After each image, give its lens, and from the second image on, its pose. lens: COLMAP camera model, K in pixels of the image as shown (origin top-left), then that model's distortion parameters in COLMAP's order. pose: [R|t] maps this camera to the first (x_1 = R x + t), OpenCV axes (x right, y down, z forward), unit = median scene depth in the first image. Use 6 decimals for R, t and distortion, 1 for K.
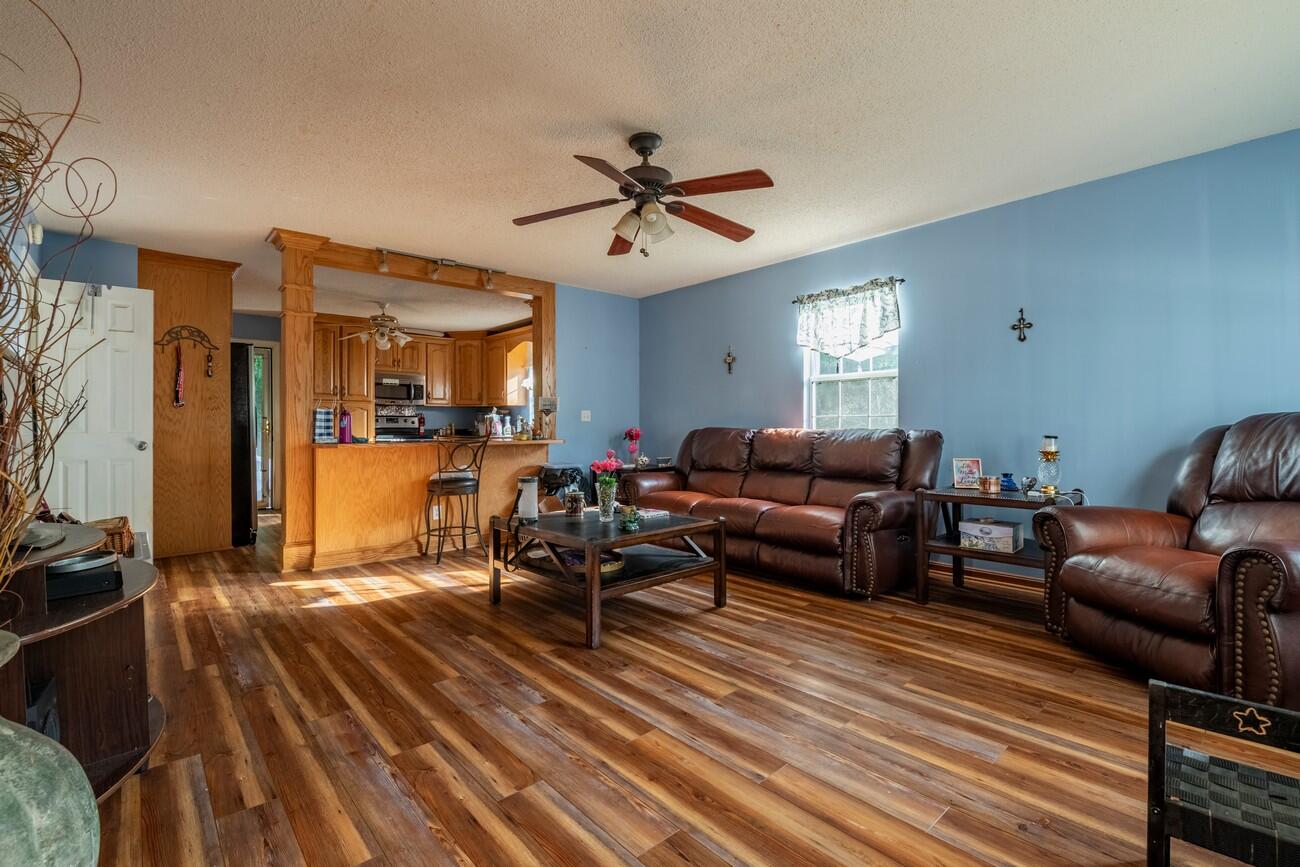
lens RADIAL K [[569.6, 0, 612.8], [0, 569.6, 427.4], [0, 0, 1]] dist [-0.000803, -0.006285]
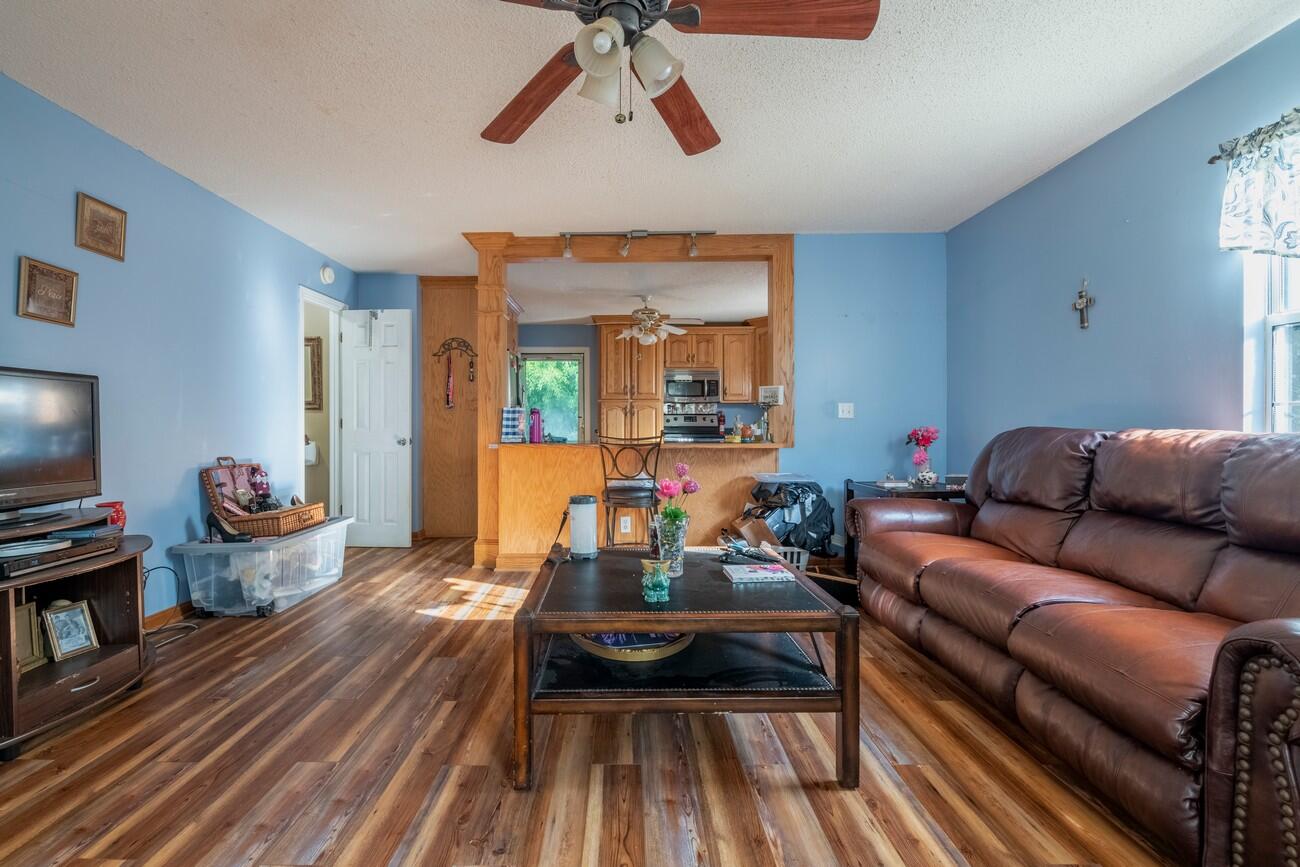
lens RADIAL K [[569.6, 0, 612.8], [0, 569.6, 427.4], [0, 0, 1]] dist [-0.000803, -0.006285]
pose [[0.765484, 0.002261, -0.643451, 0.261153], [-0.000251, 0.999995, 0.003215, -0.001567], [0.643455, -0.002300, 0.765481, 0.359688]]
